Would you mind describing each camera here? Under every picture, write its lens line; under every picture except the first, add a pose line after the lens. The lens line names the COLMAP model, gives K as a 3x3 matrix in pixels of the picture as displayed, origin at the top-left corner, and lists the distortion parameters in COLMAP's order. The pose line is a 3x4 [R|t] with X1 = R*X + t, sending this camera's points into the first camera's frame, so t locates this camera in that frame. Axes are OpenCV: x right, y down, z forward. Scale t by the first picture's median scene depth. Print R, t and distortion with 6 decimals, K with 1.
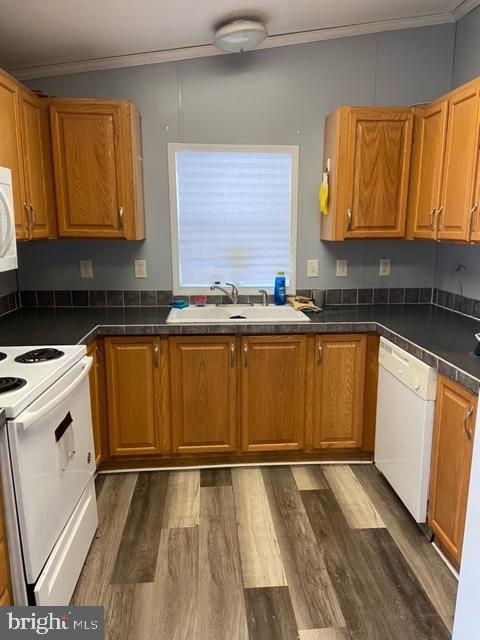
lens RADIAL K [[447.8, 0, 243.0], [0, 447.8, 318.1], [0, 0, 1]] dist [0.113565, -0.118413]
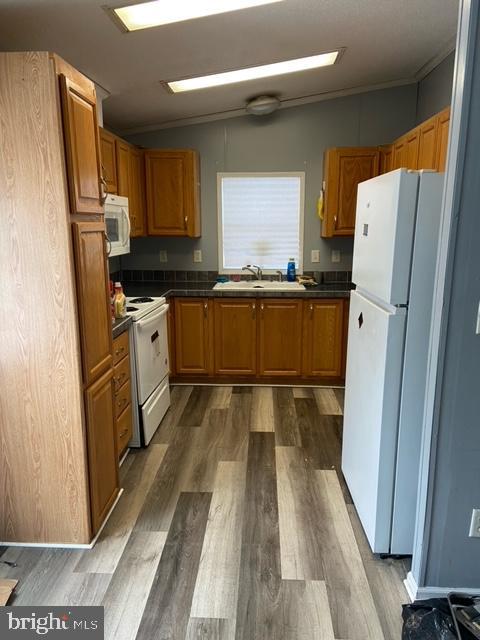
lens RADIAL K [[447.8, 0, 243.0], [0, 447.8, 318.1], [0, 0, 1]] dist [0.113565, -0.118413]
pose [[0.991438, 0.021846, -0.128741, 0.136894], [-0.021100, 0.999752, 0.007157, 0.094729], [0.128865, -0.004379, 0.991652, -0.530721]]
